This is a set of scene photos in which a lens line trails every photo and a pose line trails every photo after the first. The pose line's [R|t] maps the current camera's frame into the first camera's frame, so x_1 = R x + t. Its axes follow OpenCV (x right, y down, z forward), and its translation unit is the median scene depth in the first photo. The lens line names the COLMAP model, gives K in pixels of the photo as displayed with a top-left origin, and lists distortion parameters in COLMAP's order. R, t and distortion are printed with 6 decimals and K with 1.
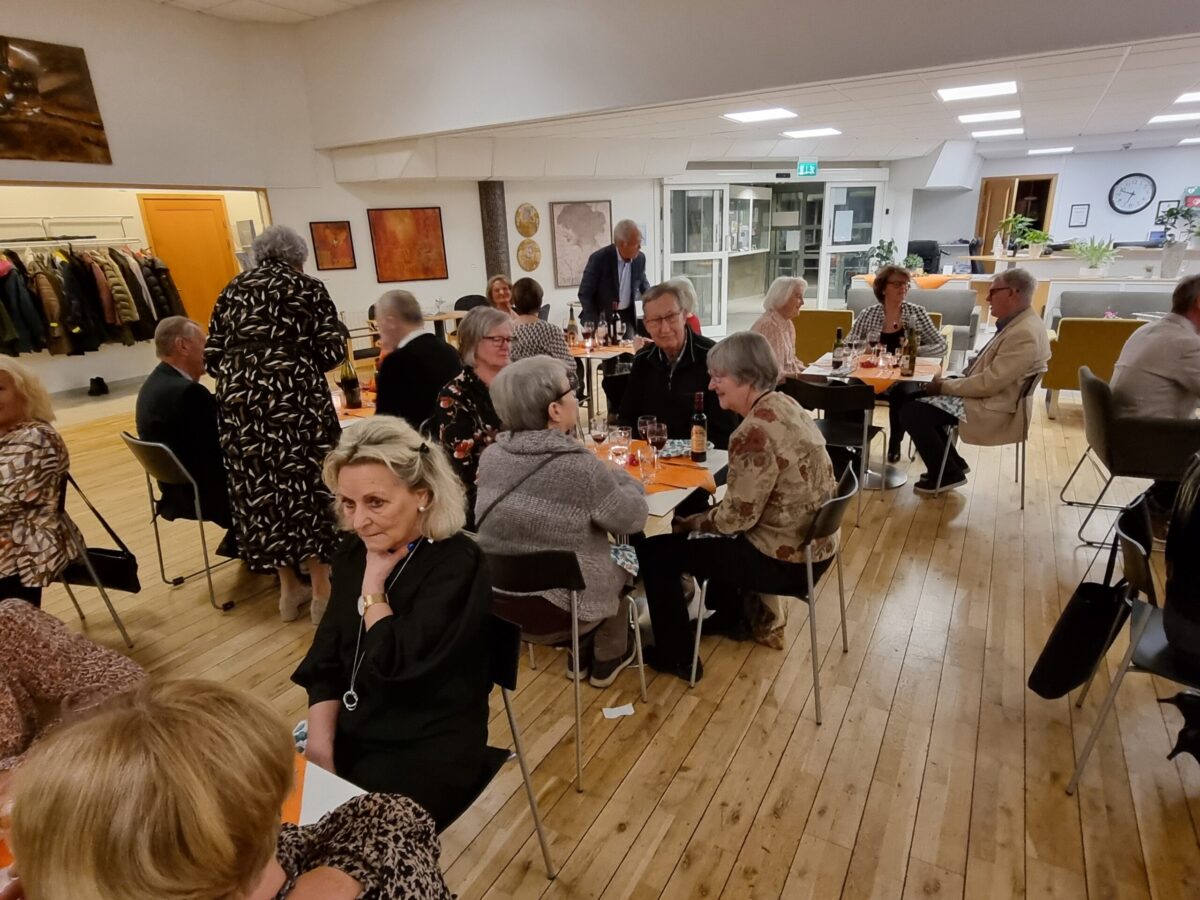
lens RADIAL K [[733.2, 0, 601.4], [0, 733.2, 492.8], [0, 0, 1]] dist [-0.003624, -0.000223]
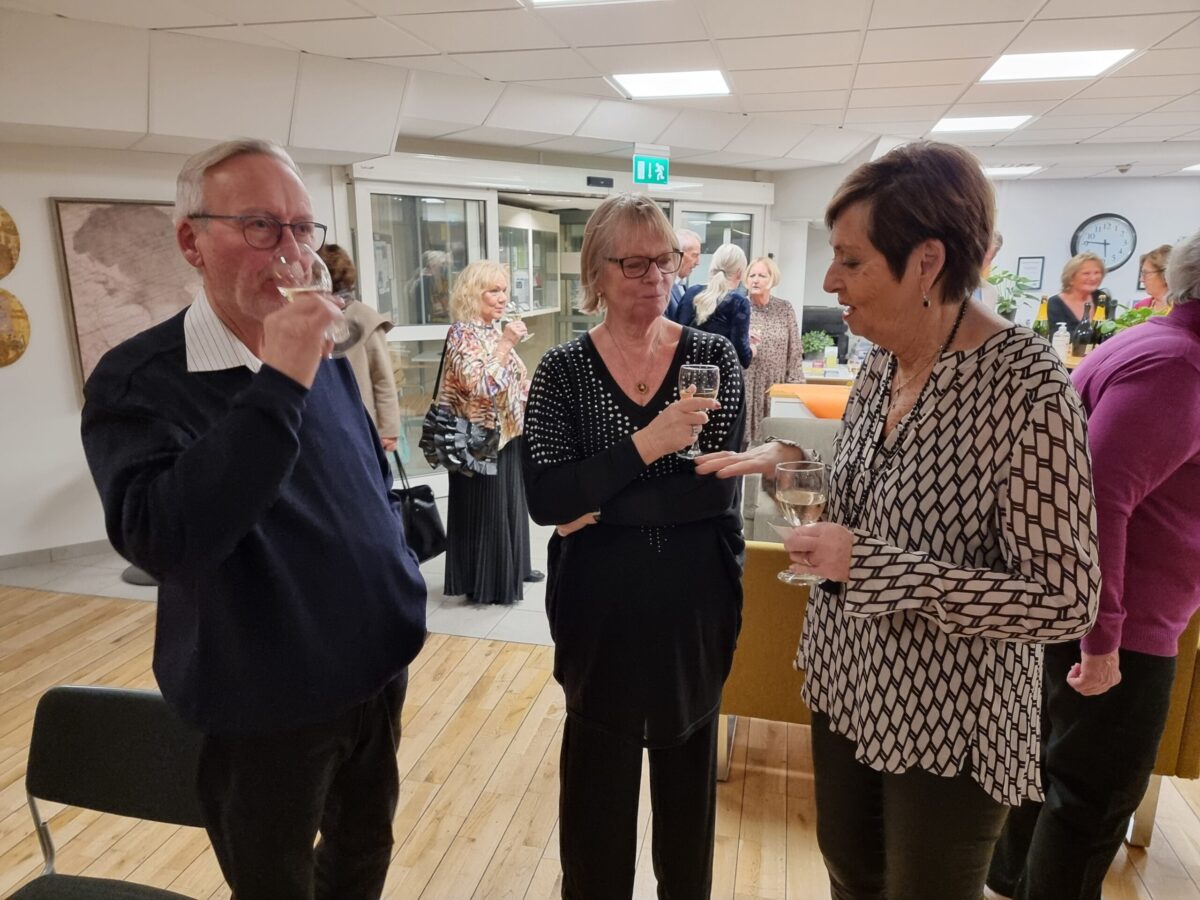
lens RADIAL K [[886.1, 0, 600.0], [0, 886.1, 450.0], [0, 0, 1]] dist [0.029805, -0.002261]
pose [[0.959046, -0.022661, 0.282343, 0.073921], [0.063777, 0.988475, -0.137297, -0.176575], [-0.275978, 0.149681, 0.949438, 0.478301]]
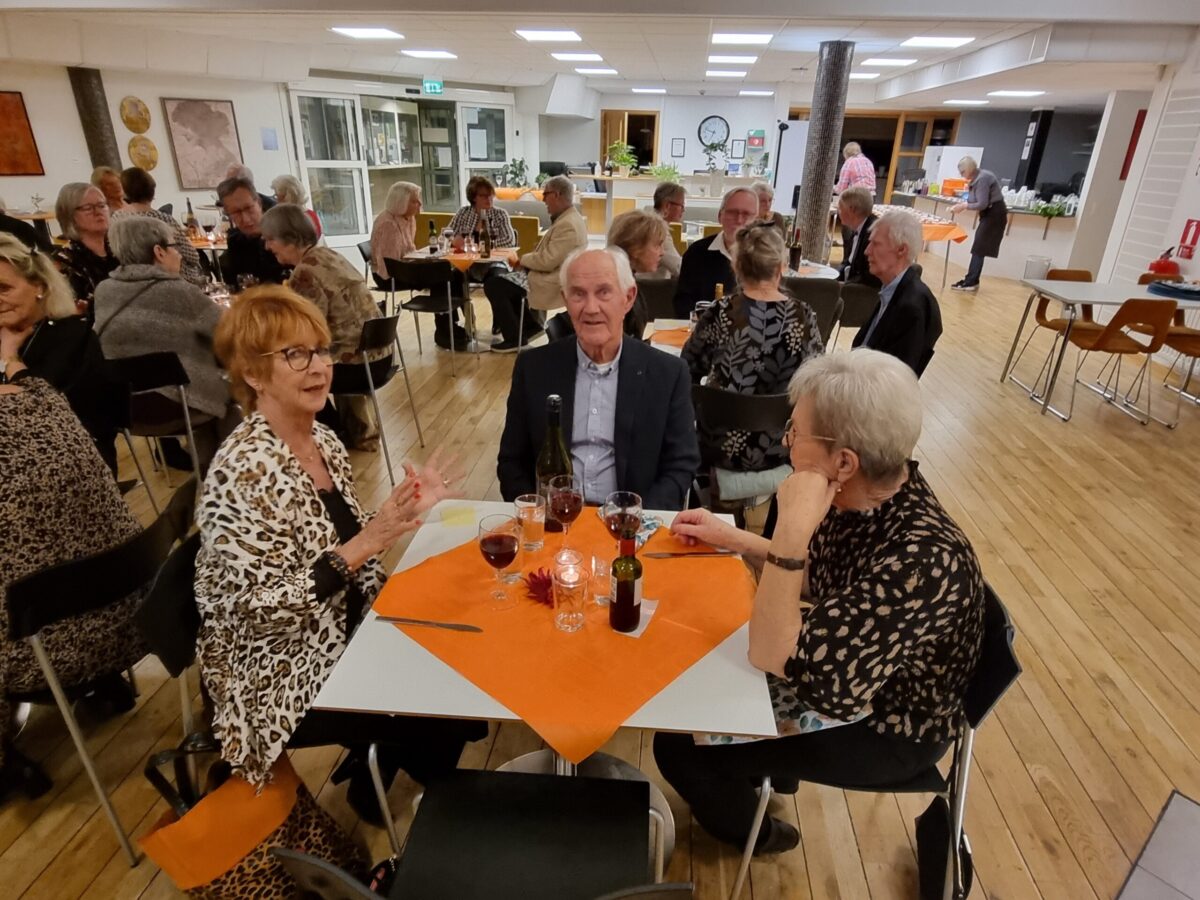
lens RADIAL K [[776.1, 0, 628.3], [0, 776.1, 447.4], [0, 0, 1]] dist [-0.007820, -0.003444]
pose [[0.909524, -0.093378, 0.405028, 0.031926], [0.084448, 0.995629, 0.039903, 0.066878], [-0.406983, -0.002088, 0.913433, -0.164826]]
